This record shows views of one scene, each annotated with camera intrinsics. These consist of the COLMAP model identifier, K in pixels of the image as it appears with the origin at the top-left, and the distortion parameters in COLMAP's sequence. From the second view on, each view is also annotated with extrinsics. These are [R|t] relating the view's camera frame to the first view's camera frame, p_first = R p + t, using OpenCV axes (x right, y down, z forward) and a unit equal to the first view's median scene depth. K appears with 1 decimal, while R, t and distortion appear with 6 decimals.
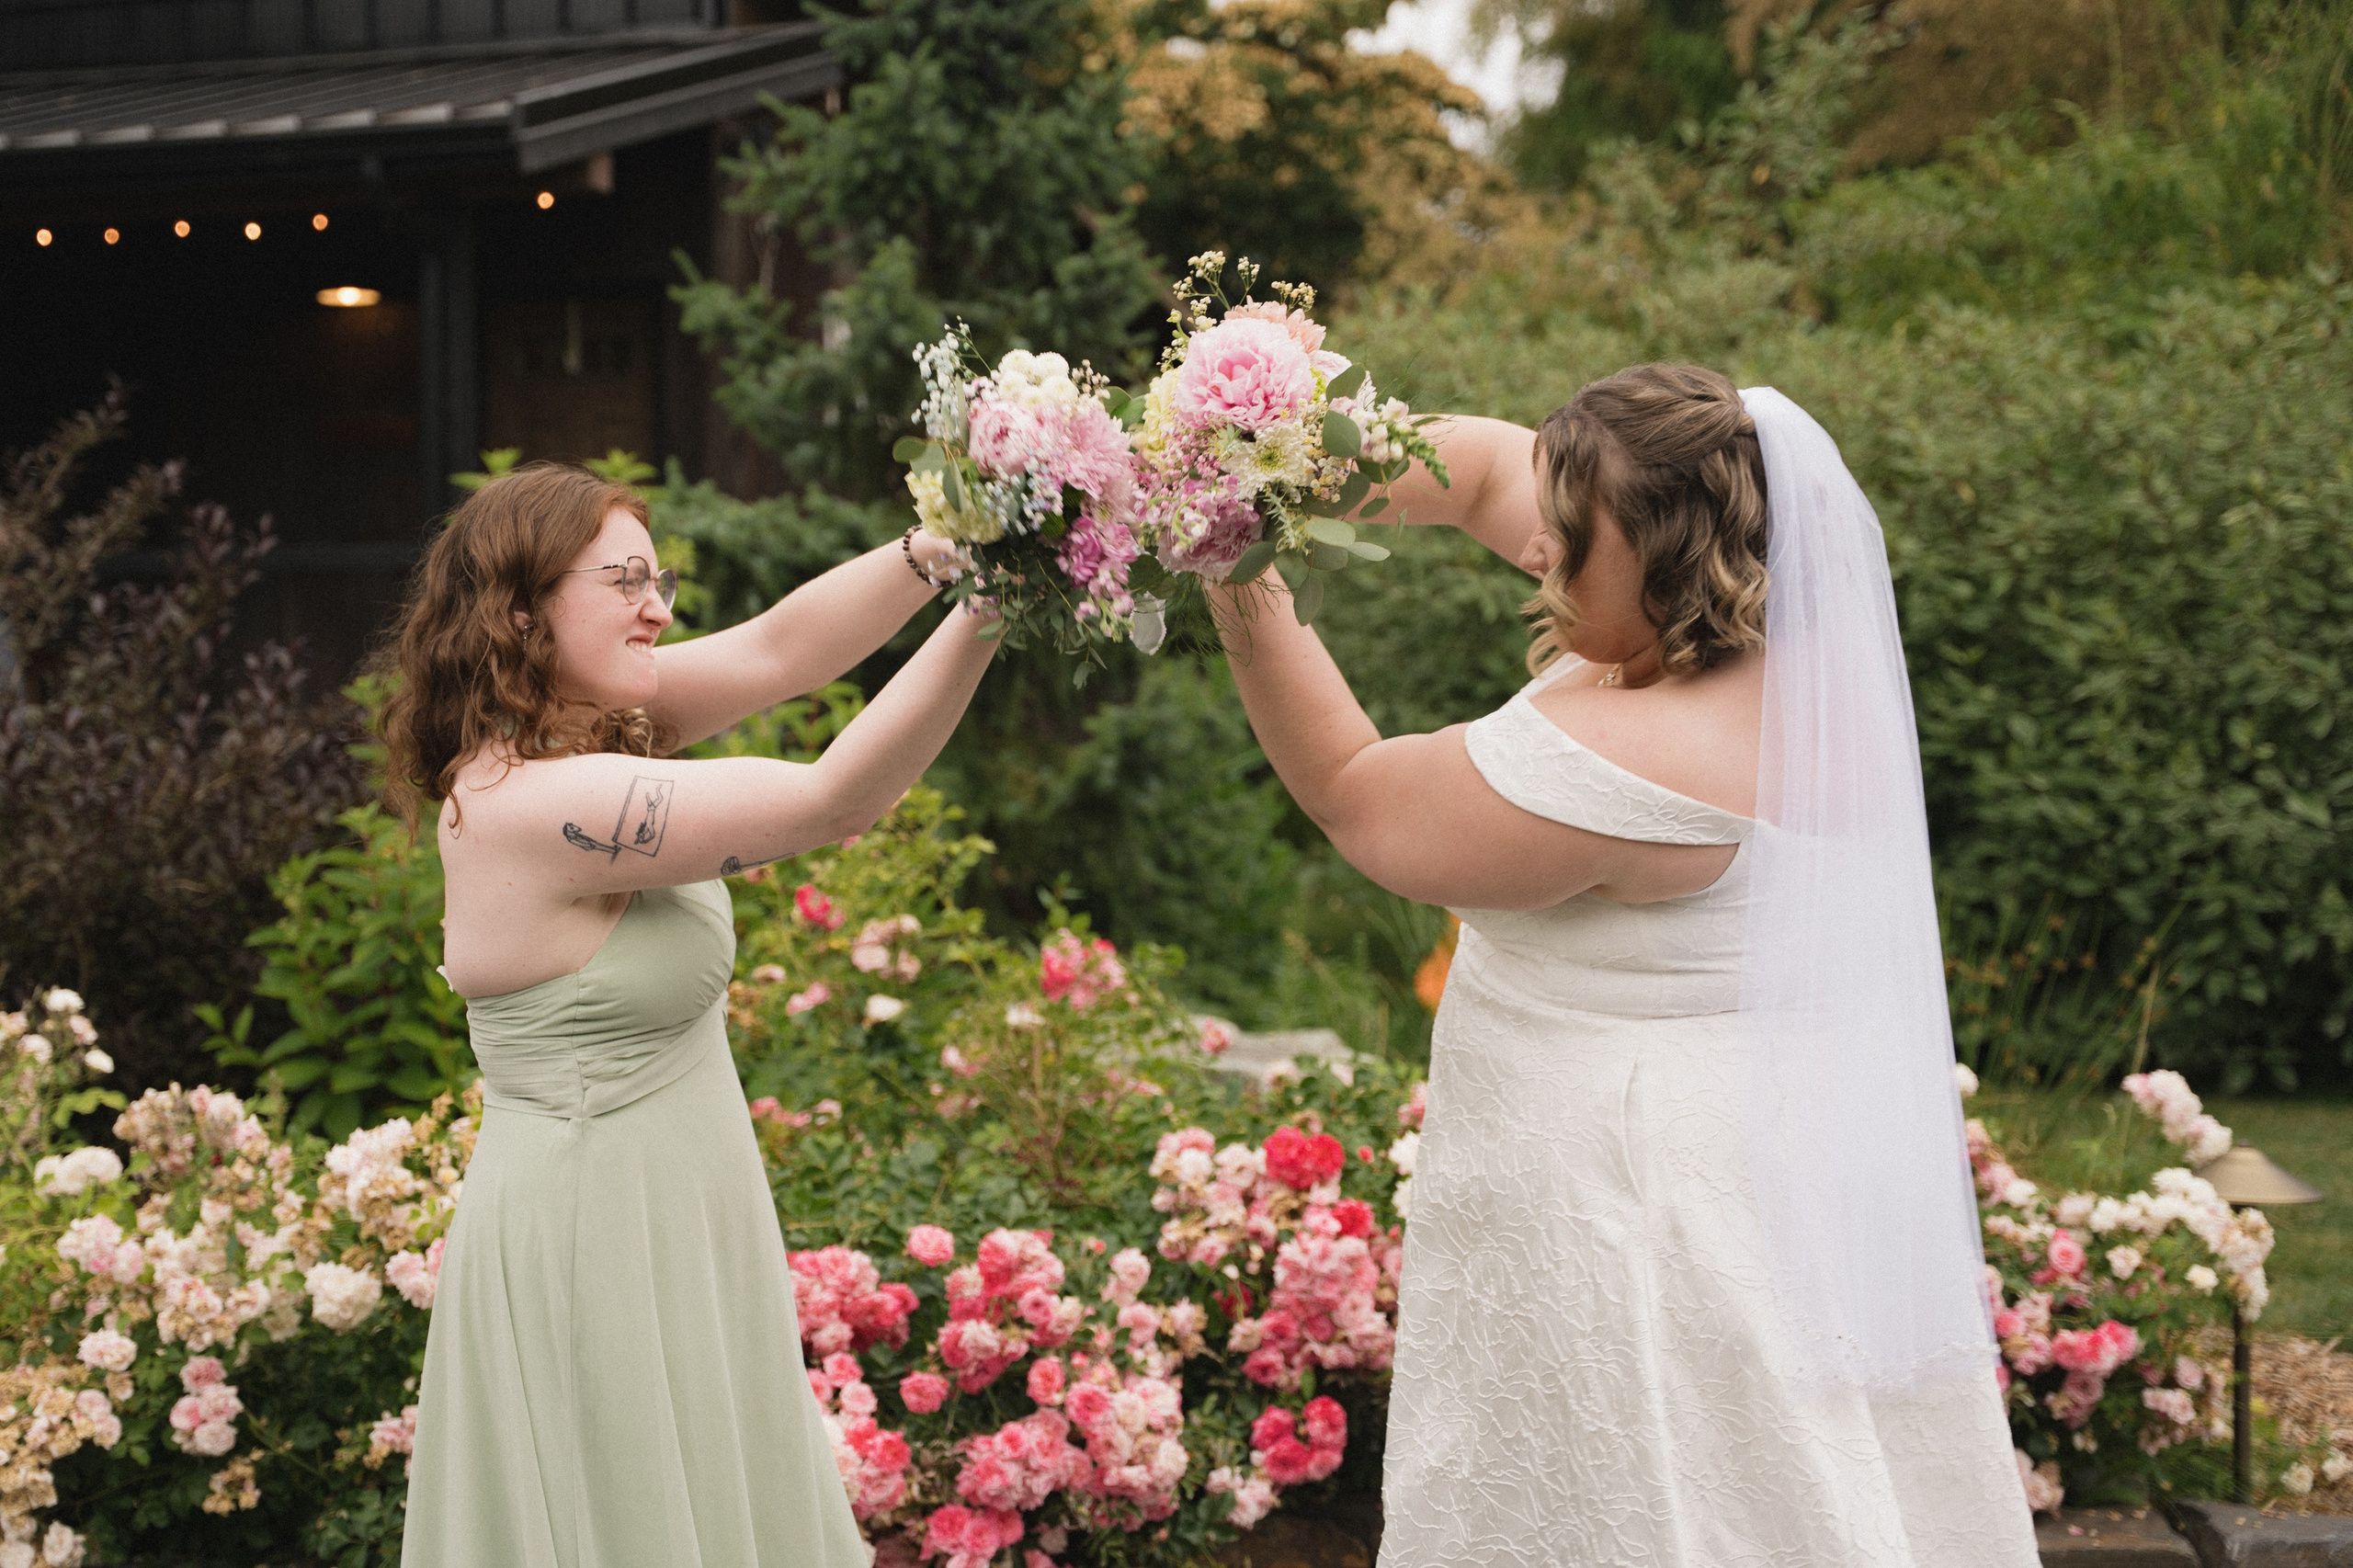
lens RADIAL K [[3770.5, 0, 1012.8], [0, 3770.5, 784.7], [0, 0, 1]] dist [0.133976, 0.000000]
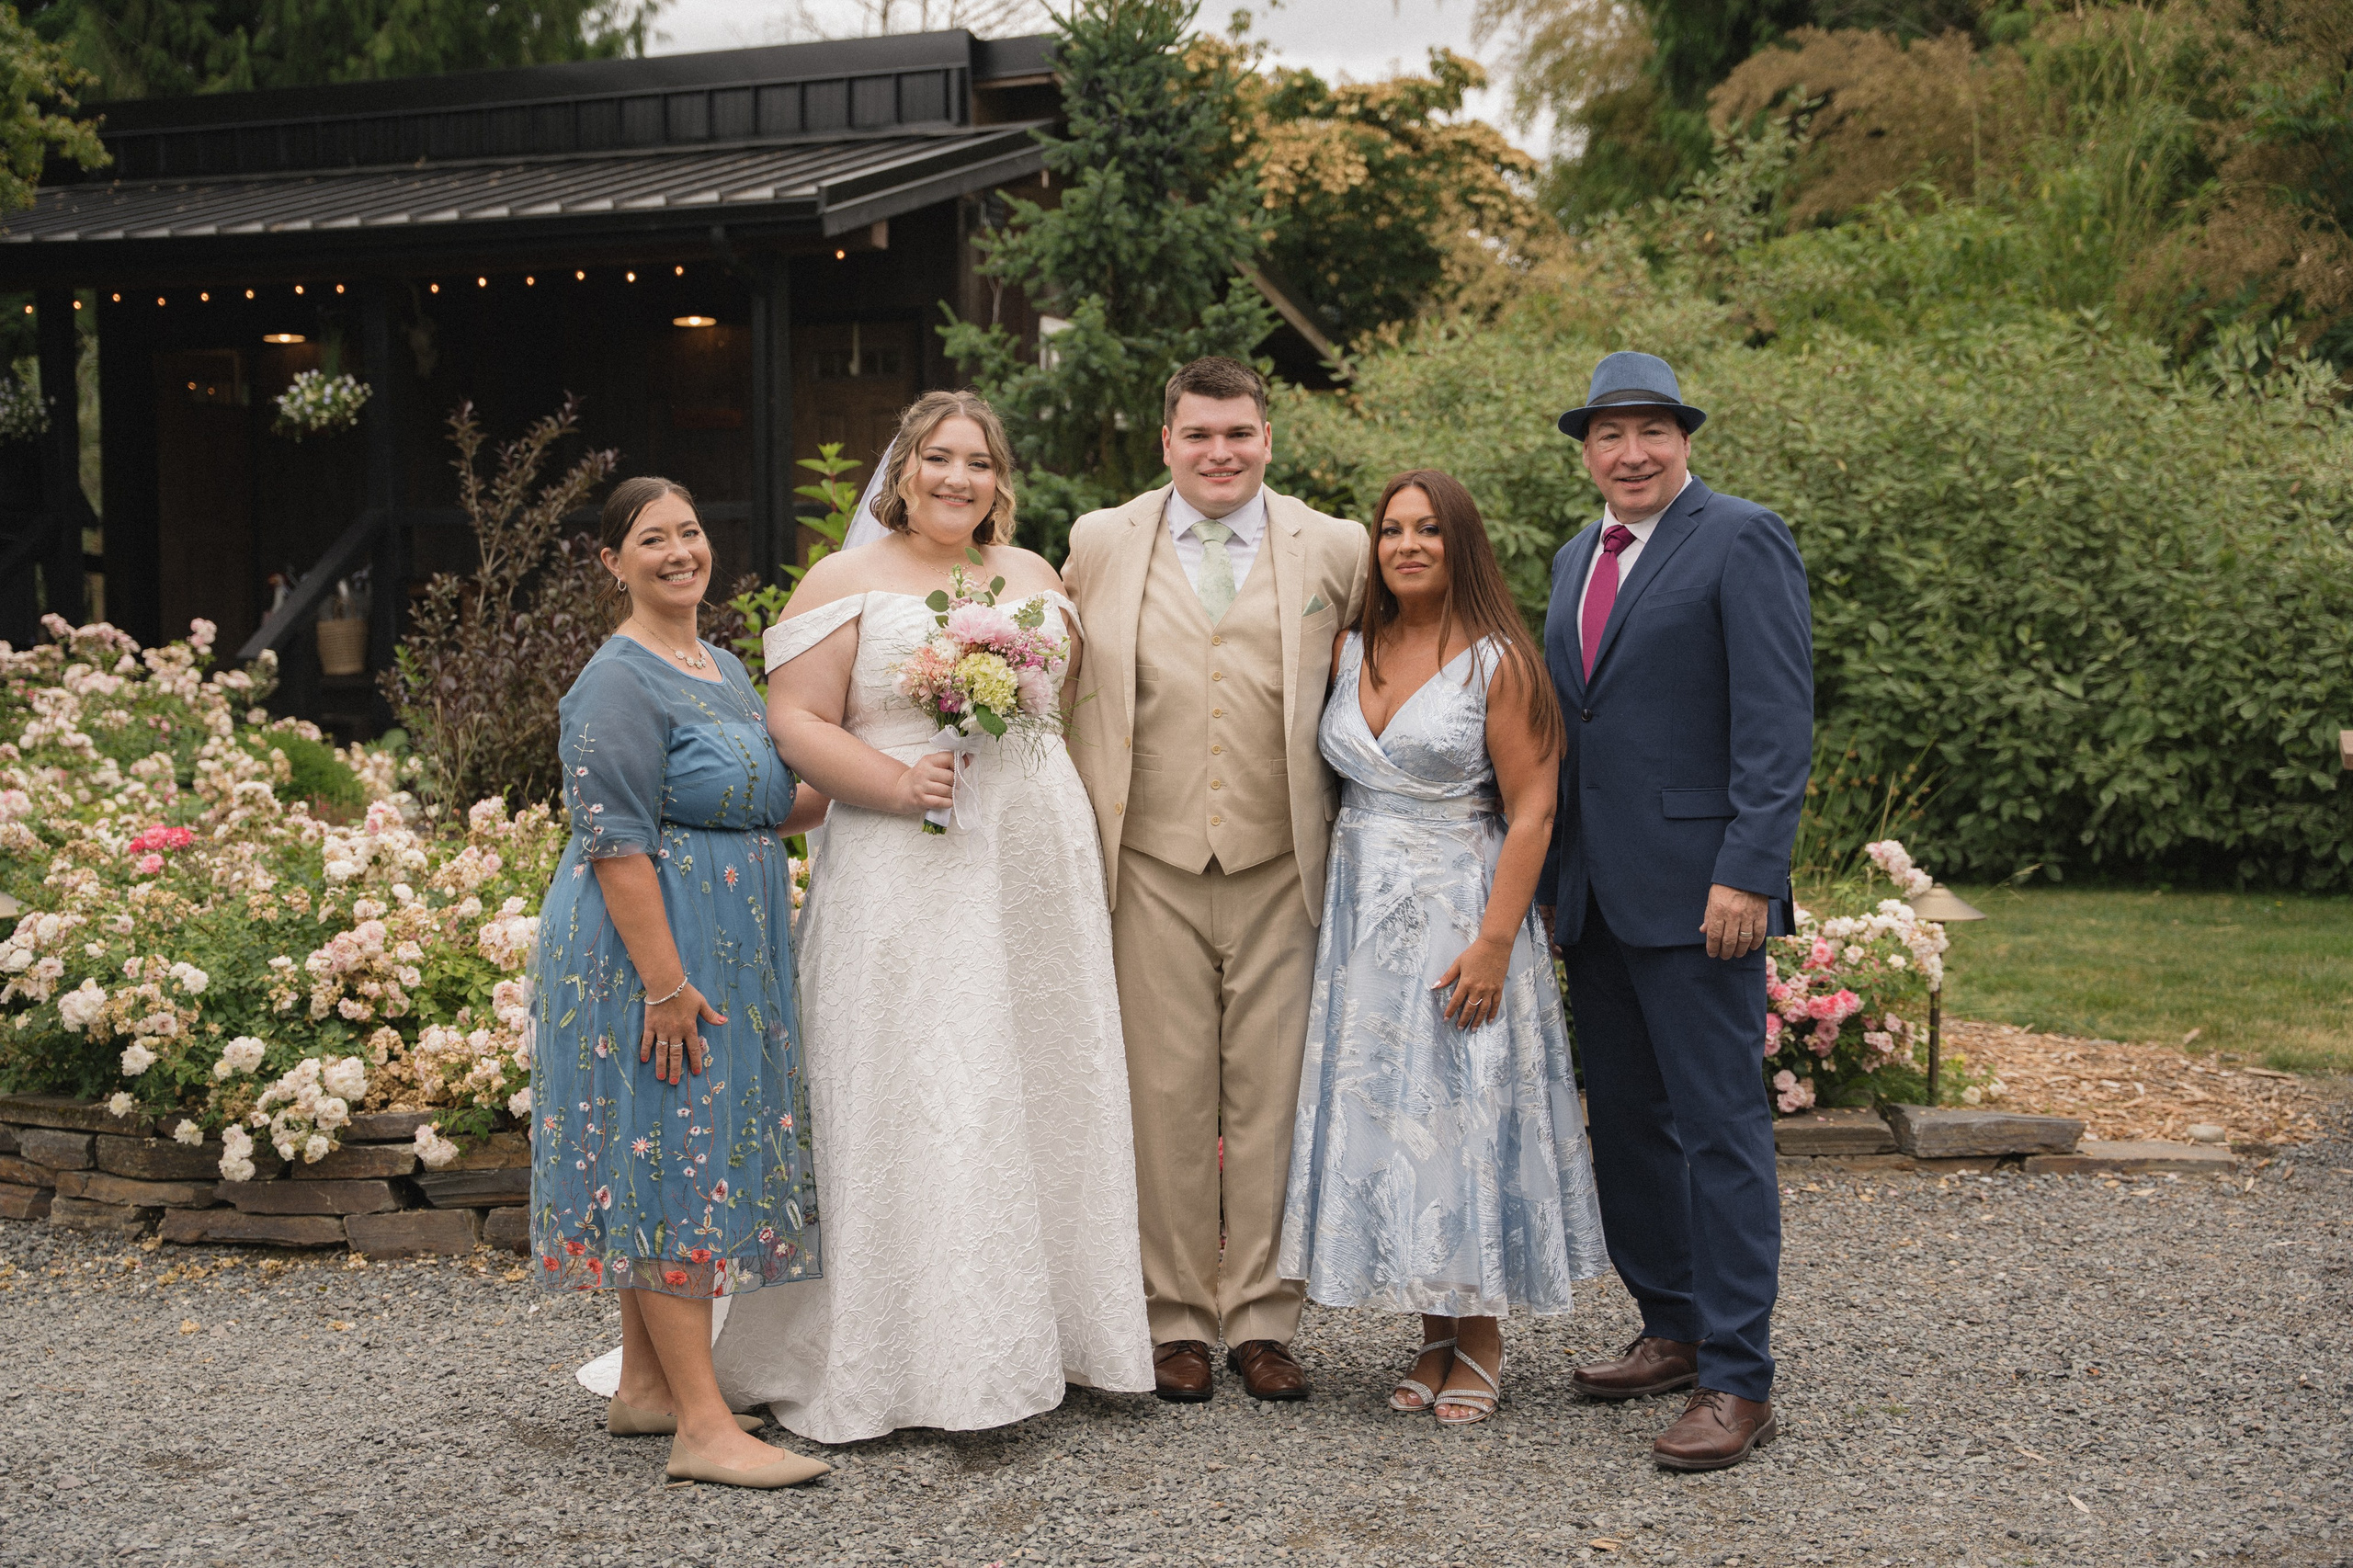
lens RADIAL K [[2964.0, 0, 1125.2], [0, 2964.0, 805.0], [0, 0, 1]] dist [0.066128, 0.000000]
pose [[0.999826, 0.000937, -0.018631, 0.003308], [-0.000184, 0.999185, 0.040367, 0.006173], [0.018654, -0.040357, 0.999011, -0.145966]]
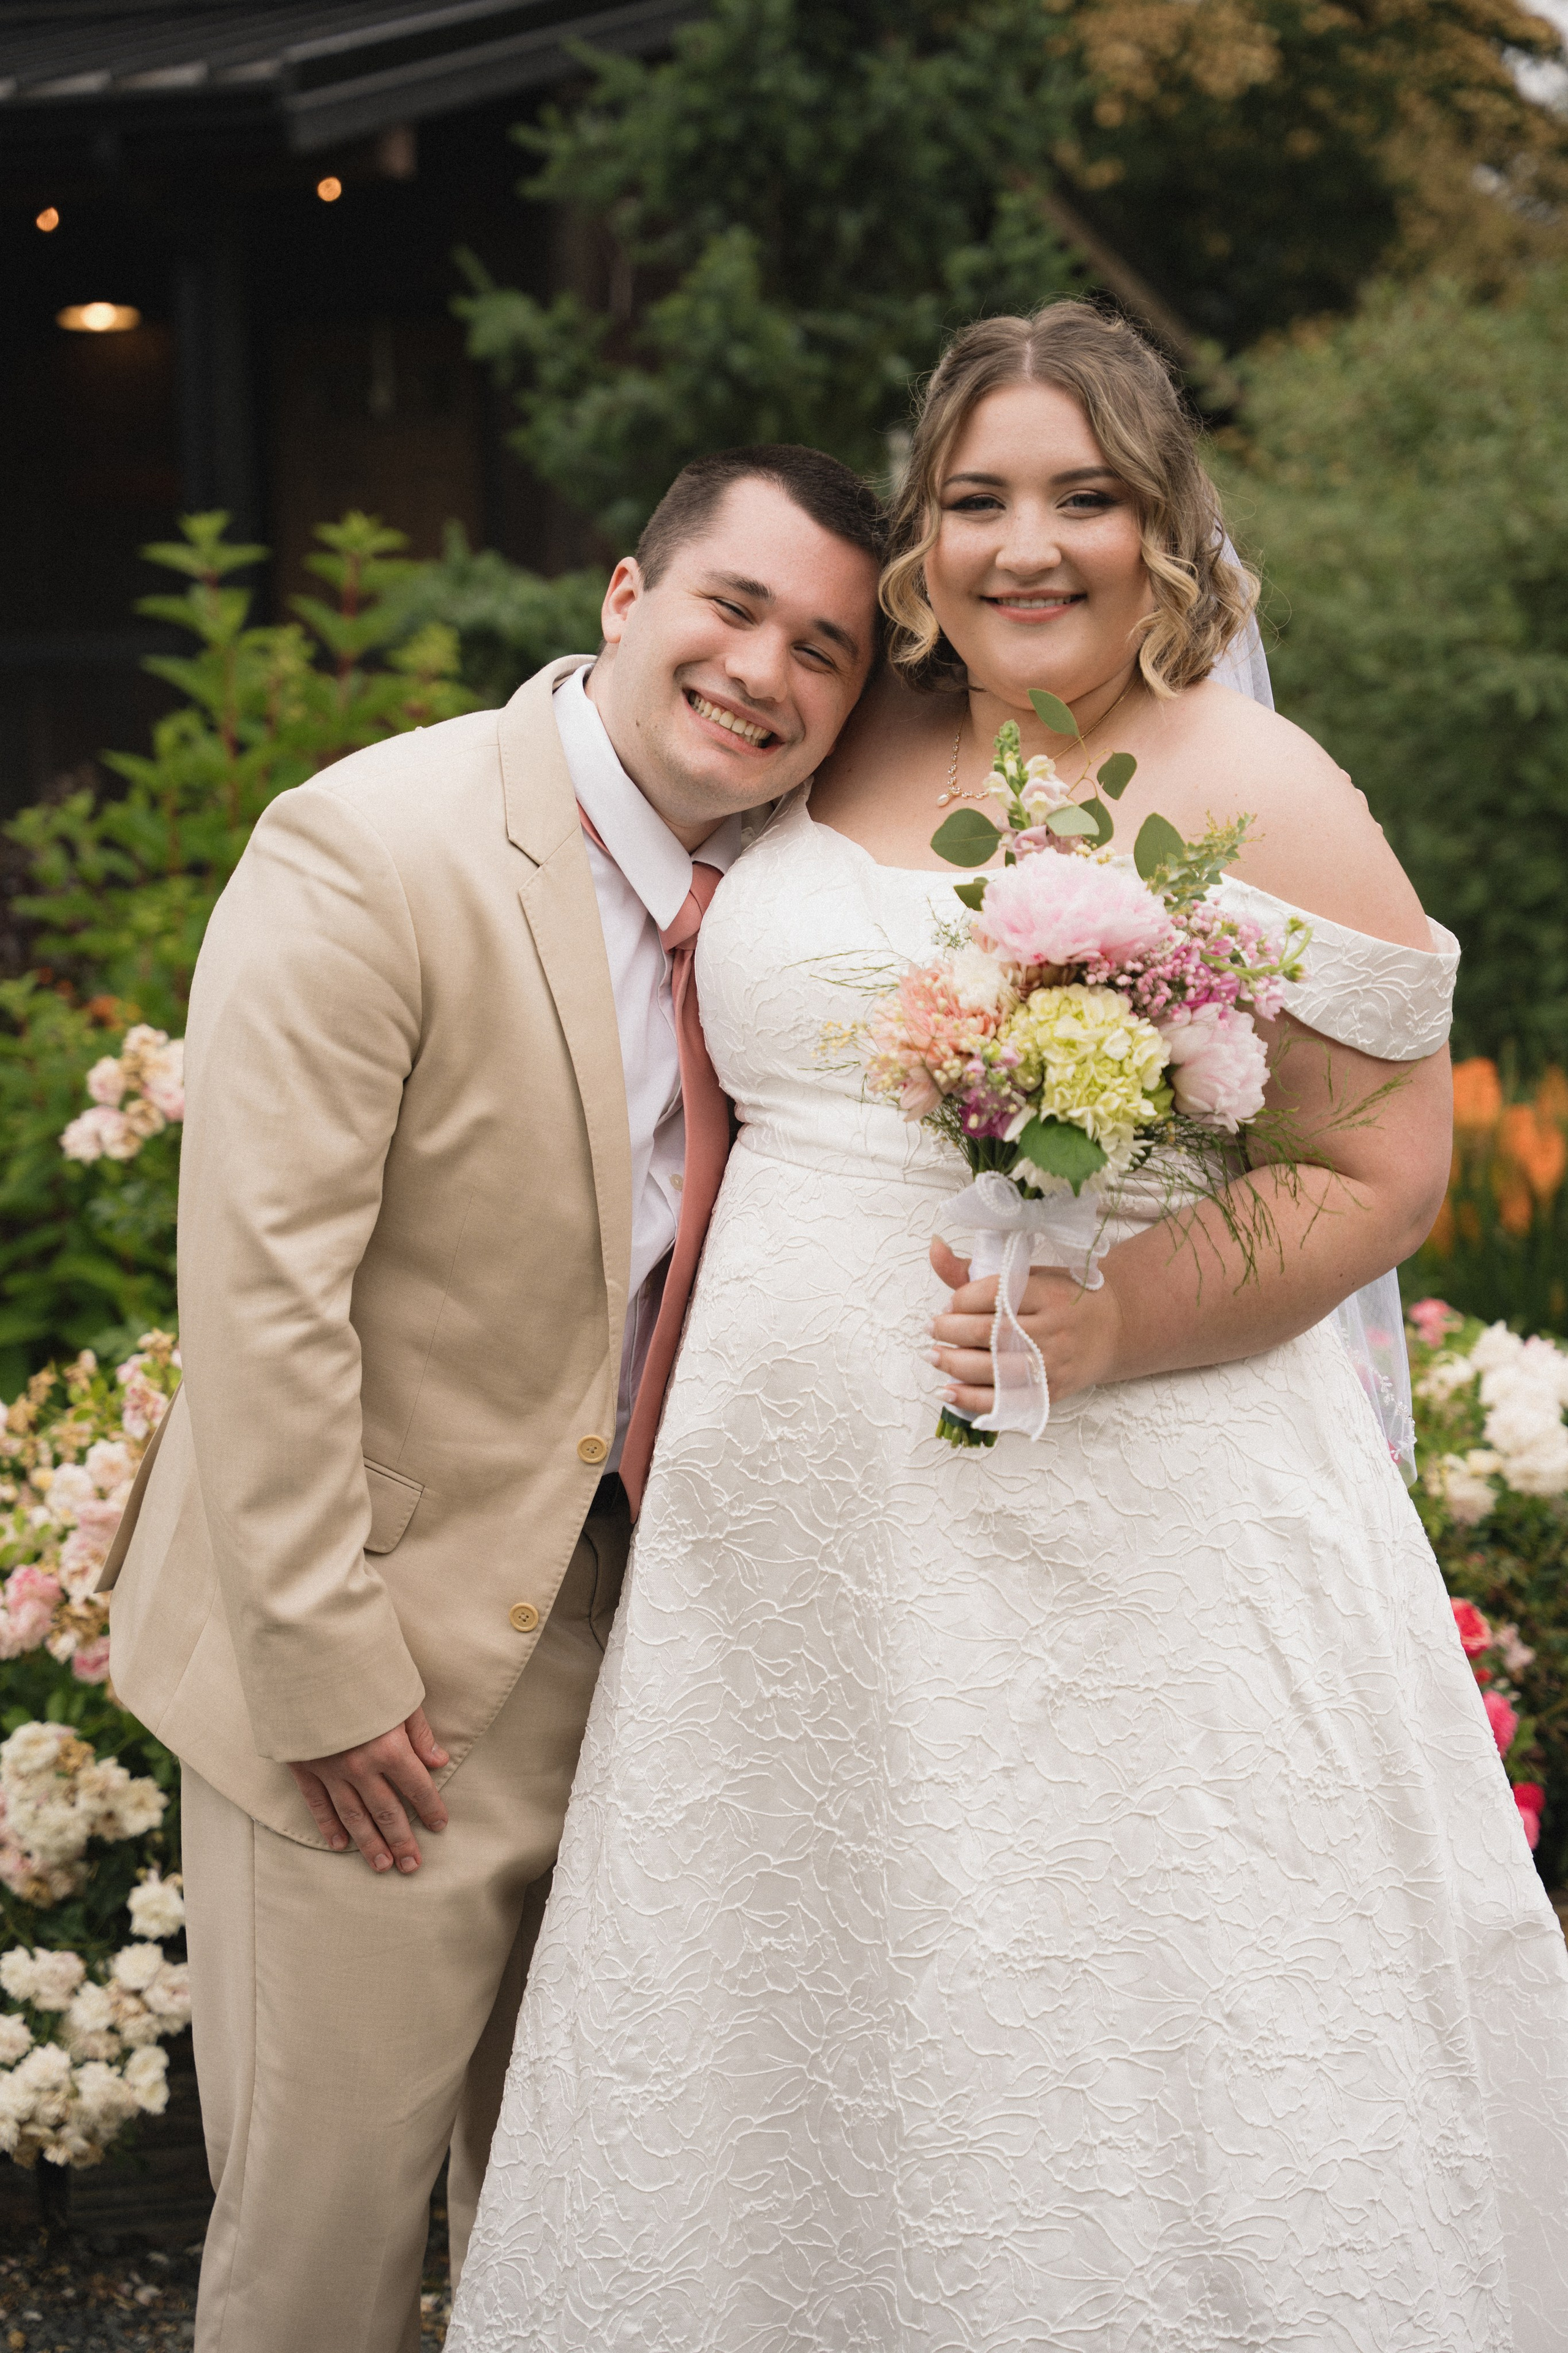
lens RADIAL K [[4560.8, 0, 781.2], [0, 4560.8, 1178.6], [0, 0, 1]] dist [0.346432, 0.000000]
pose [[0.998904, -0.005788, -0.046448, 0.020283], [0.008414, 0.998365, 0.056544, -0.003887], [0.046045, -0.056873, 0.997319, 0.043257]]
